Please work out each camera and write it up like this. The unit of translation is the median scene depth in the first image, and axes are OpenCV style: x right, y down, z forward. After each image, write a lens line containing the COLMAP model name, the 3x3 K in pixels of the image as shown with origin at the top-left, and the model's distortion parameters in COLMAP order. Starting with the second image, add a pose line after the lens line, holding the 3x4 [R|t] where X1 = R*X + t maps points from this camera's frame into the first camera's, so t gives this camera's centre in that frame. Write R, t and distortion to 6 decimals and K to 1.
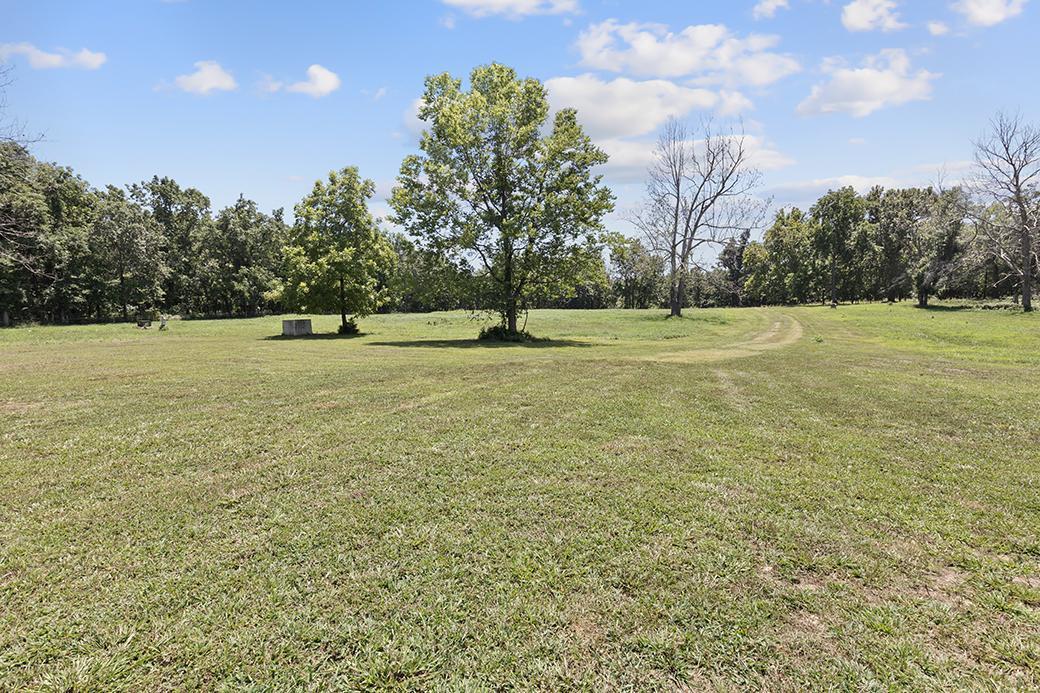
lens RADIAL K [[473.9, 0, 525.9], [0, 473.9, 350.4], [0, 0, 1]] dist [0.002613, 0.000190]
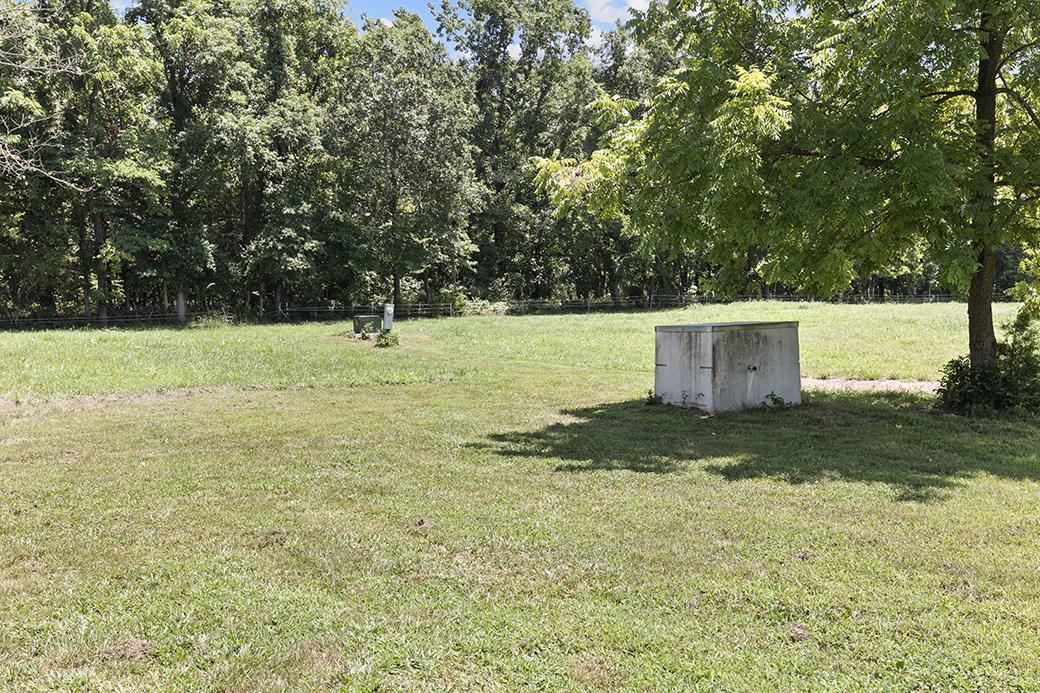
lens RADIAL K [[1030.1, 0, 520.0], [0, 1030.1, 346.5], [0, 0, 1]] dist [0.032238, 0.000043]
pose [[0.763086, 0.032264, -0.645491, -0.180120], [-0.053886, 0.998452, -0.013796, -0.029842], [0.644046, 0.045311, 0.763643, 0.404840]]
